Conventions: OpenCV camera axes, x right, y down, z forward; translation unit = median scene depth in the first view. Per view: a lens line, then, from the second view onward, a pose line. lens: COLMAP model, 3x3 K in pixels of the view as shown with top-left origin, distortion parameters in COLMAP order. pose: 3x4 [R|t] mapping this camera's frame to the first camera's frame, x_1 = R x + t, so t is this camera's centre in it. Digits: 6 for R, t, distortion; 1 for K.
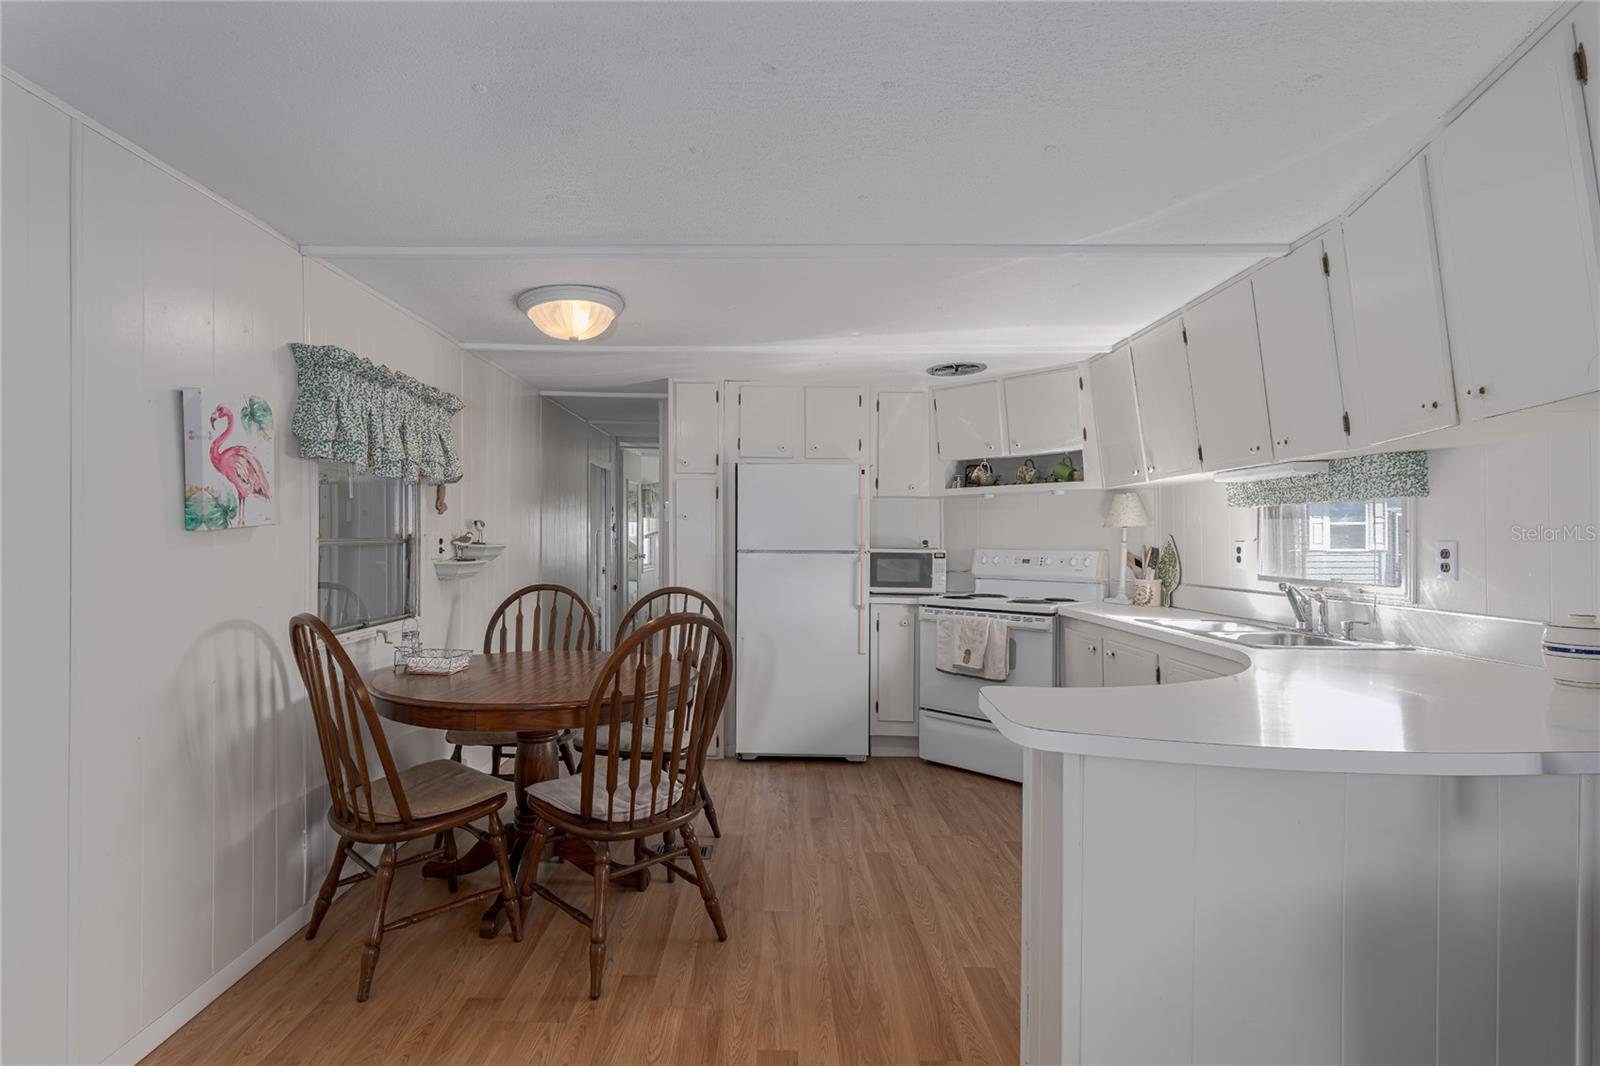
lens RADIAL K [[773.0, 0, 755.5], [0, 773.0, 538.9], [0, 0, 1]] dist [-0.012454, 0.000825]
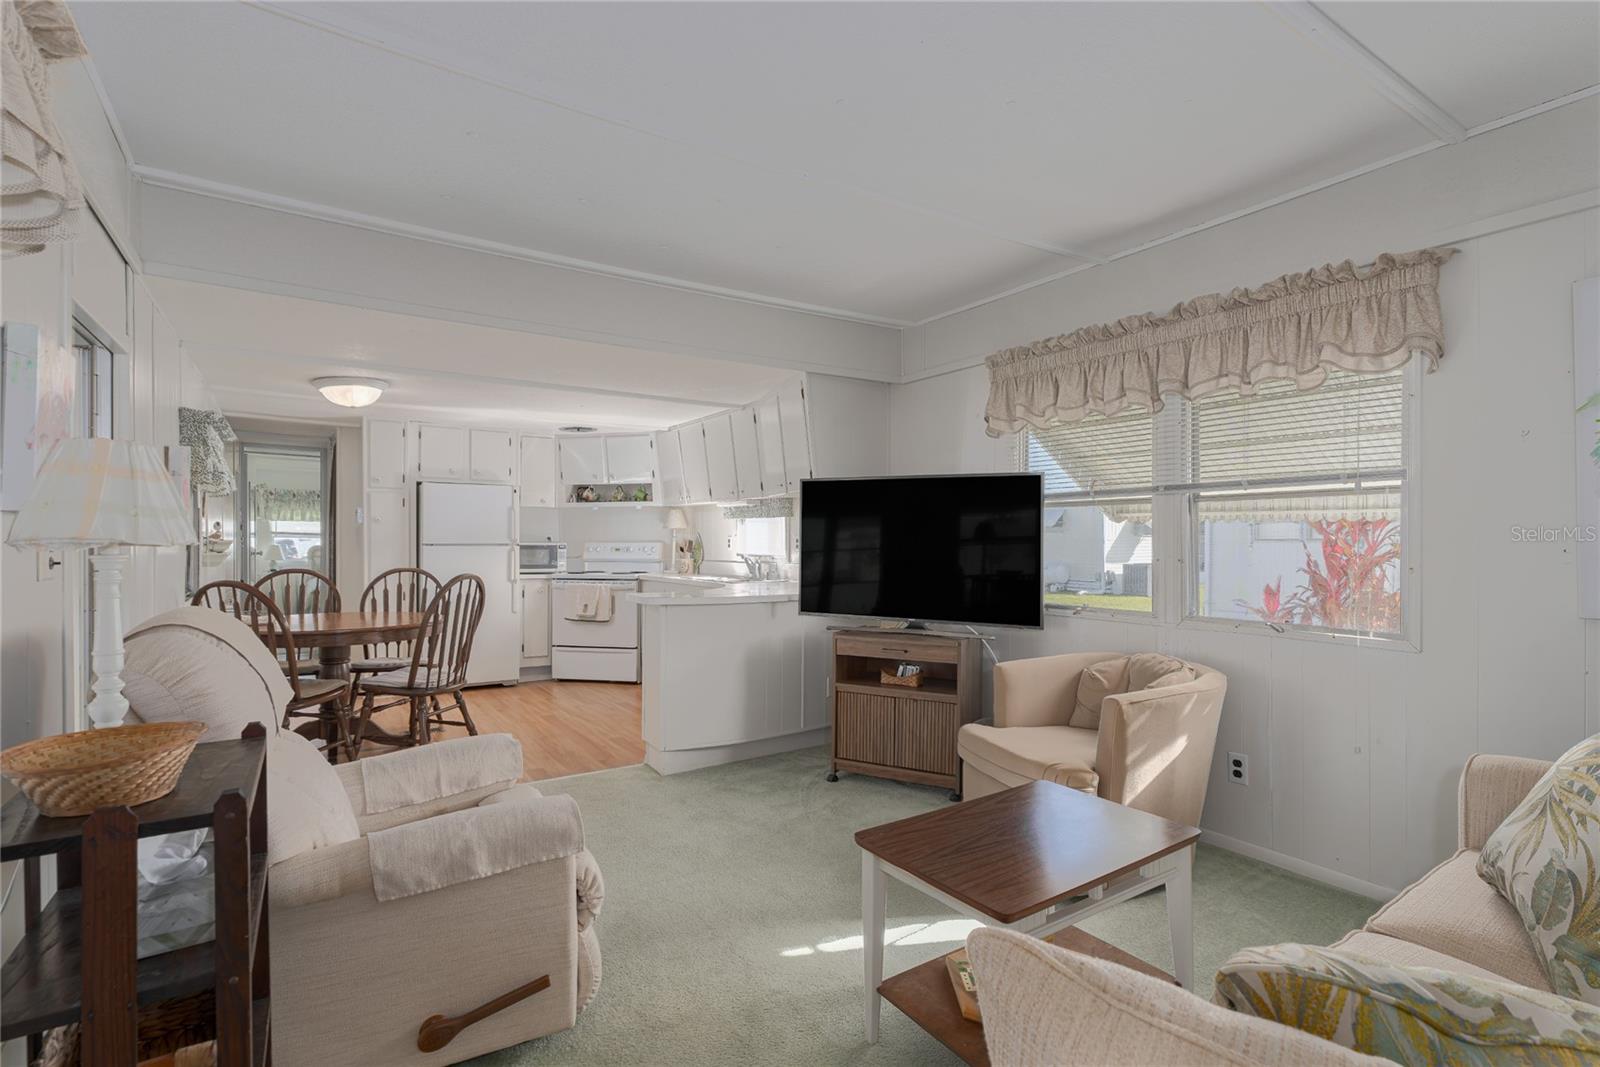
lens RADIAL K [[773.0, 0, 796.4], [0, 773.0, 529.0], [0, 0, 1]] dist [-0.012454, 0.000825]
pose [[0.820267, 0.002649, 0.571975, -0.288168], [0.003355, 0.999950, -0.009444, 0.002846], [-0.571972, 0.009666, 0.820217, -0.578265]]
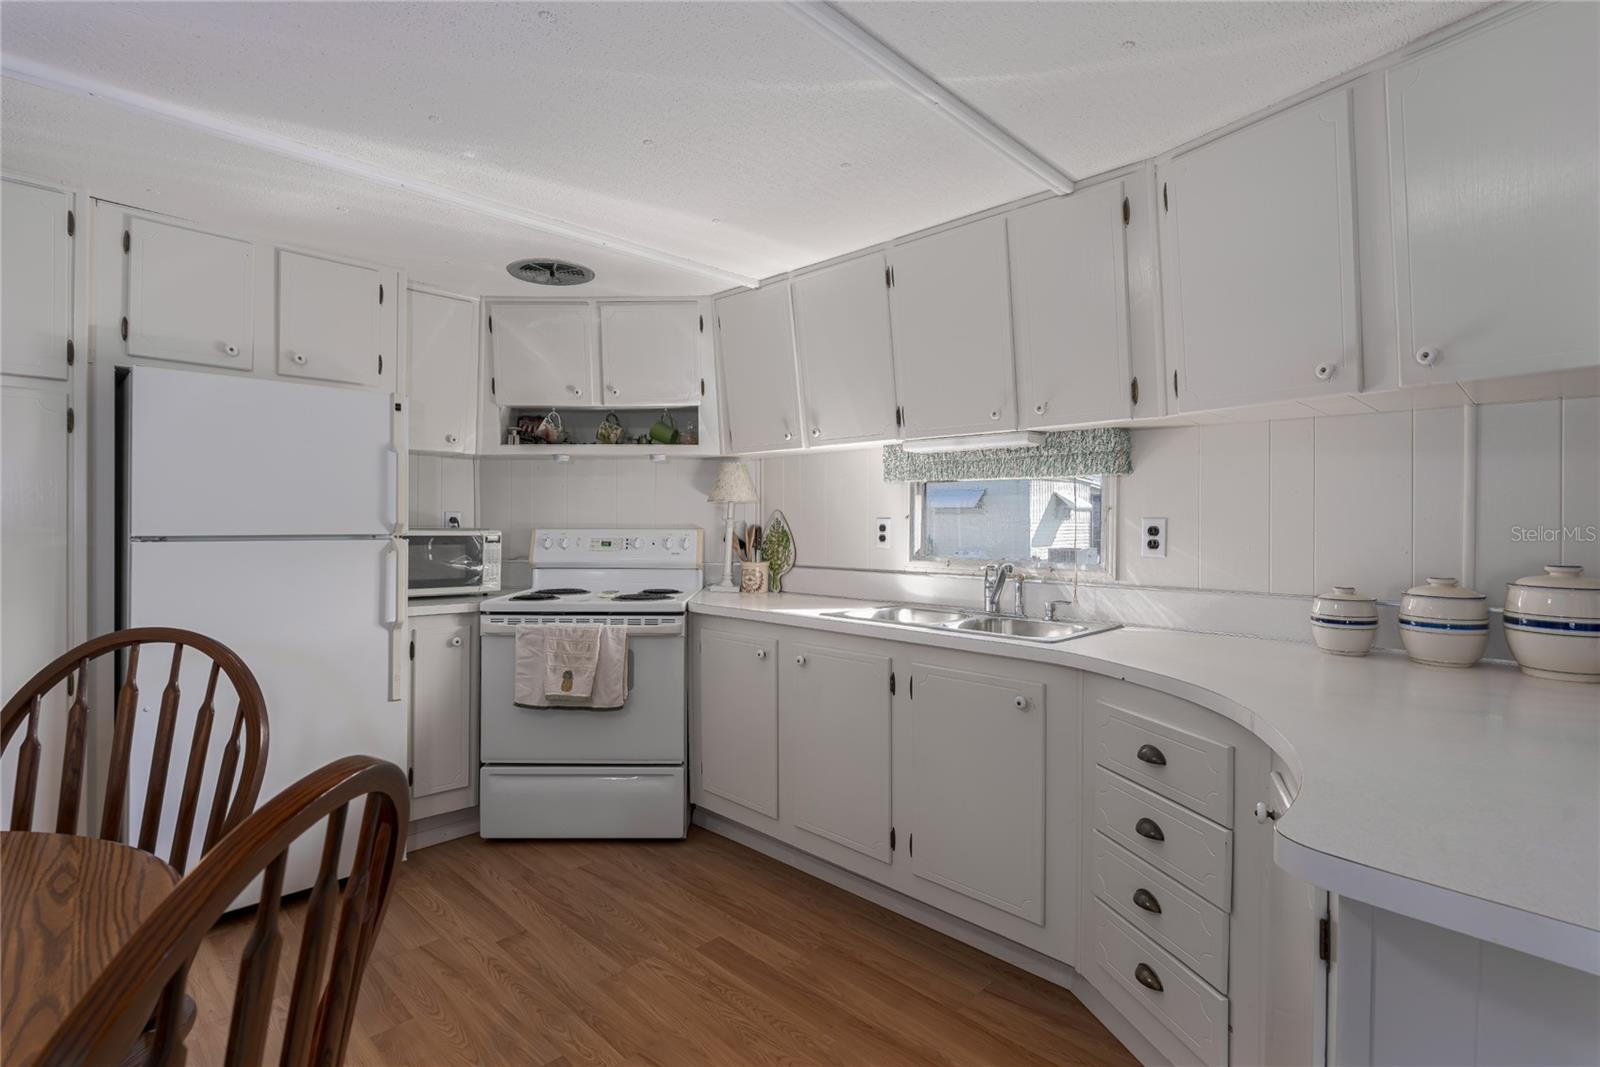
lens RADIAL K [[773.0, 0, 801.7], [0, 773.0, 519.0], [0, 0, 1]] dist [-0.012454, 0.000825]
pose [[0.683327, -0.000500, 0.730112, -0.095852], [-0.002355, 0.999993, 0.002890, 0.000927], [-0.730108, -0.003694, 0.683322, 0.362617]]
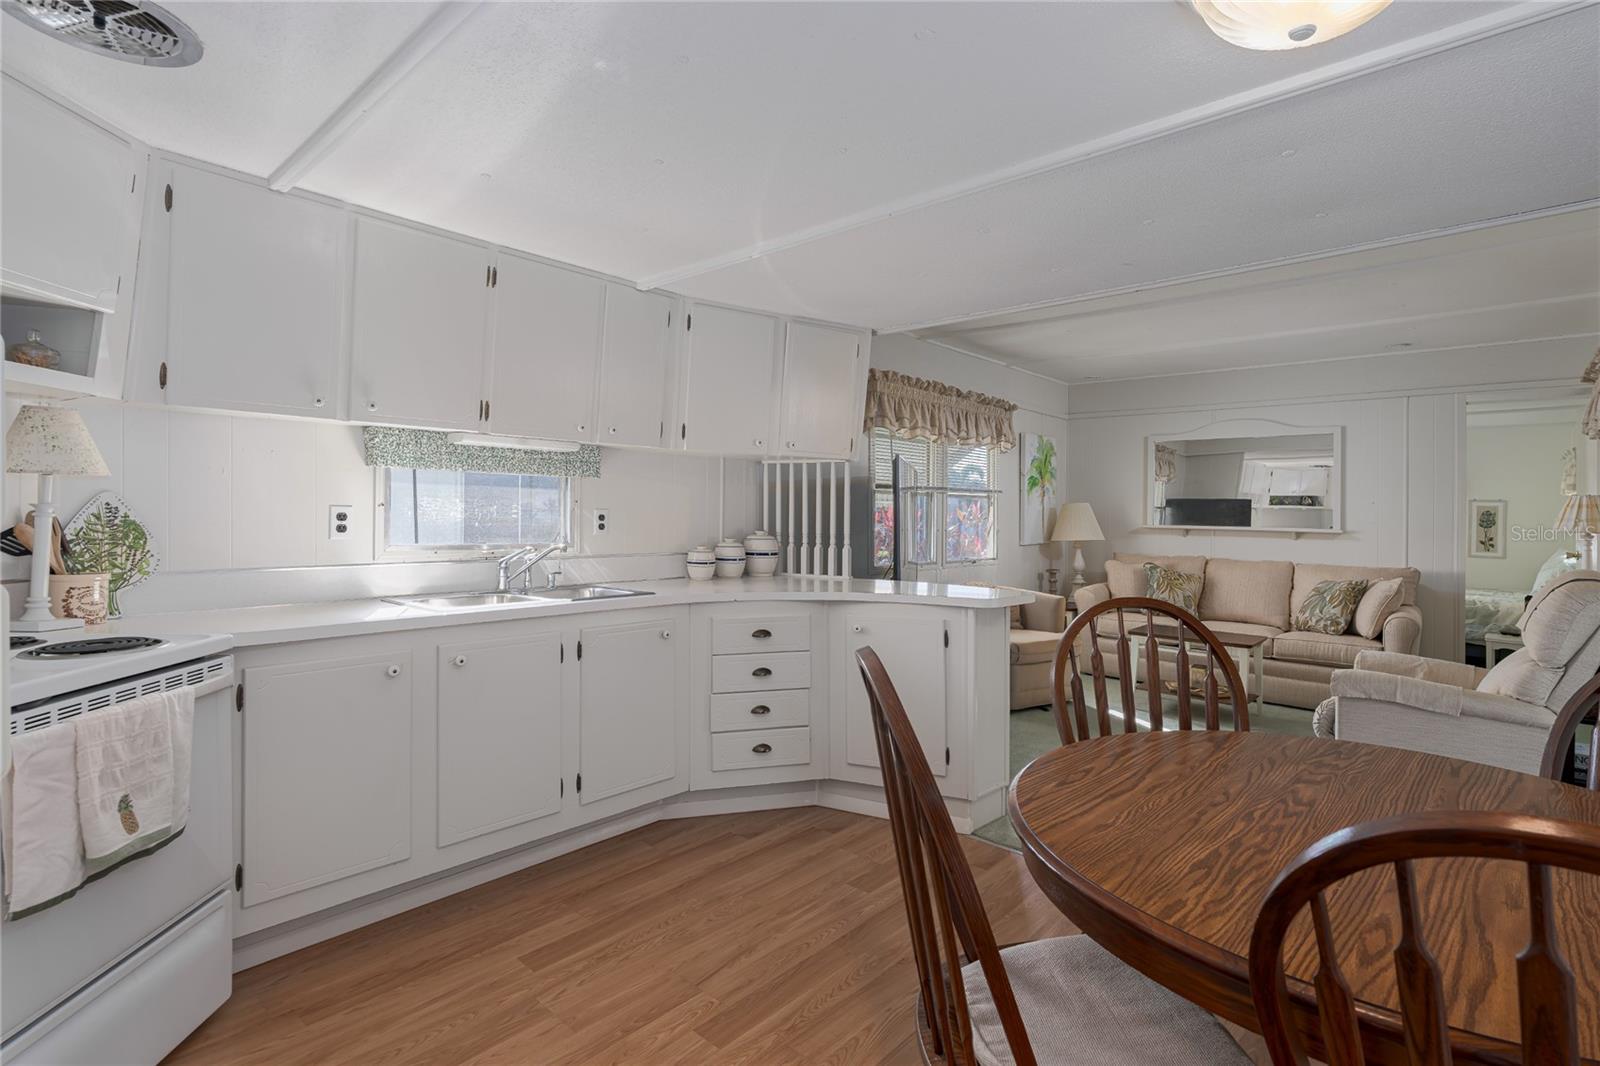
lens RADIAL K [[773.0, 0, 807.5], [0, 773.0, 490.5], [0, 0, 1]] dist [-0.012454, 0.000825]
pose [[-0.767597, 0.003668, 0.640922, -0.215752], [-0.017753, 0.999478, -0.026981, -0.000001], [-0.640687, -0.032088, -0.767131, 1.083755]]
